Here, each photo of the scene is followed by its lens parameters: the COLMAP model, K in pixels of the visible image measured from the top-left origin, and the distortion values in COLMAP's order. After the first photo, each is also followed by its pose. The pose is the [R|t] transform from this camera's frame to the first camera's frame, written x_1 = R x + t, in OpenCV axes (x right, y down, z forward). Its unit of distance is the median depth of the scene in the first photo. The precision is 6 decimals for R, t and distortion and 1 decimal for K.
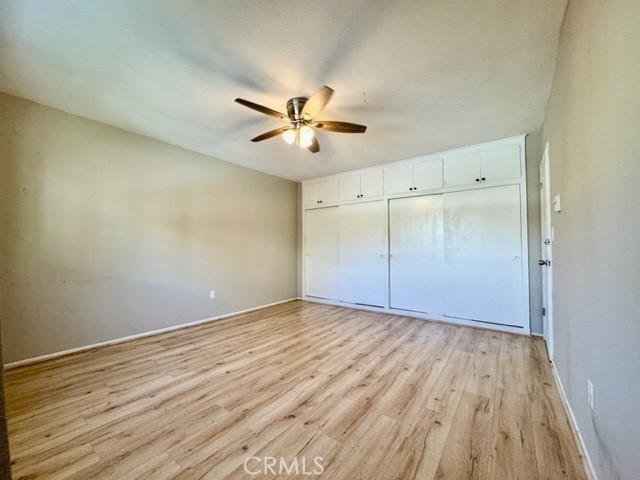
lens RADIAL K [[255.2, 0, 320.0], [0, 255.2, 240.0], [0, 0, 1]] dist [-0.004329, 0.000323]
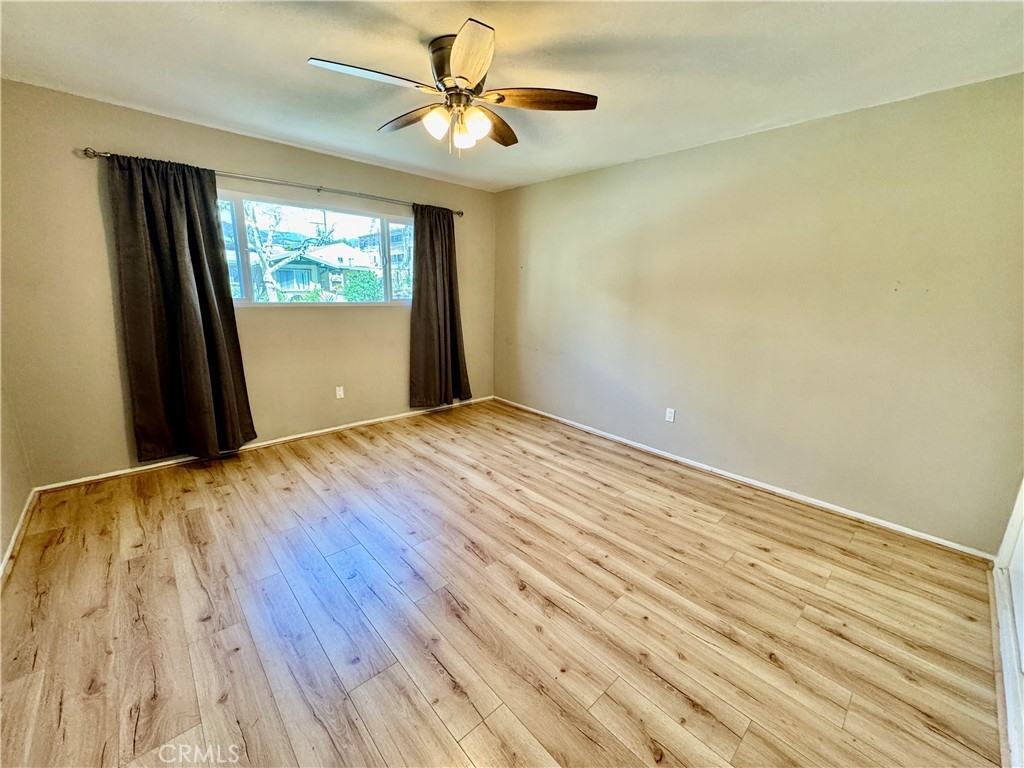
lens RADIAL K [[408.3, 0, 512.0], [0, 408.3, 384.0], [0, 0, 1]] dist [-0.004329, 0.000323]
pose [[-0.179837, 0.221266, -0.958488, 0.751243], [0.005051, 0.974569, 0.224030, -0.088735], [0.983683, 0.035447, -0.176381, 1.214097]]
